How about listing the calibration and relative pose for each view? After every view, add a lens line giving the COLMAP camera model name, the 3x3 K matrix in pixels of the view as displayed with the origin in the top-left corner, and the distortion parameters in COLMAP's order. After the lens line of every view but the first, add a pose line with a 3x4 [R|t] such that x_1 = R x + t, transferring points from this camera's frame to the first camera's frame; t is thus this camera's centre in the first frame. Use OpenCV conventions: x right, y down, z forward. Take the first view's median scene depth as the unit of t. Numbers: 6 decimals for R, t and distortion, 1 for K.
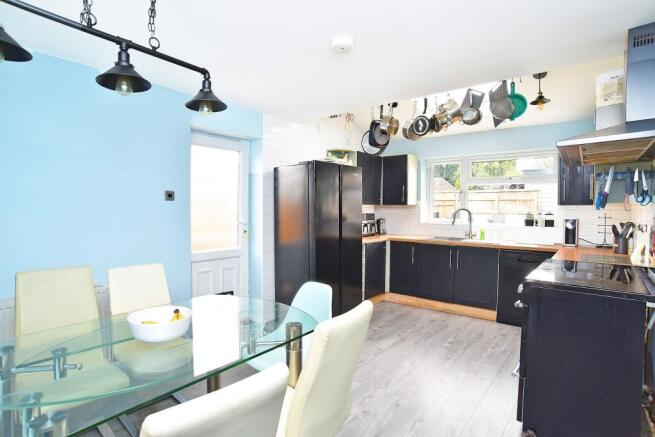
lens RADIAL K [[347.4, 0, 330.9], [0, 347.4, 217.1], [0, 0, 1]] dist [-0.044110, 0.001697]
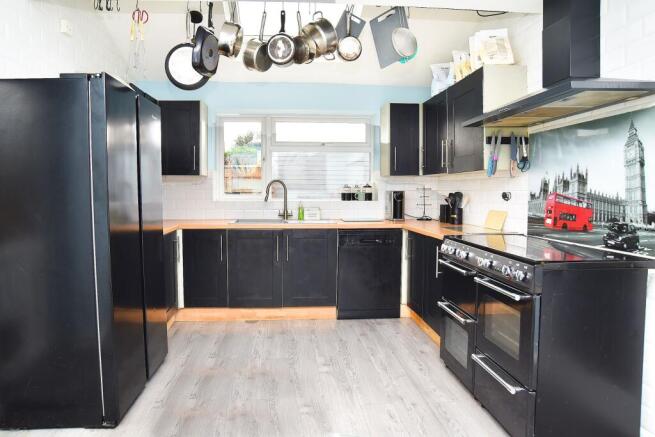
lens RADIAL K [[401.1, 0, 327.5], [0, 401.1, 208.9], [0, 0, 1]] dist [-0.090779, -0.000191]
pose [[0.731946, -0.040657, 0.680149, -0.170661], [0.021847, 0.999105, 0.036212, 0.011010], [-0.681012, -0.011647, 0.732179, 0.346227]]
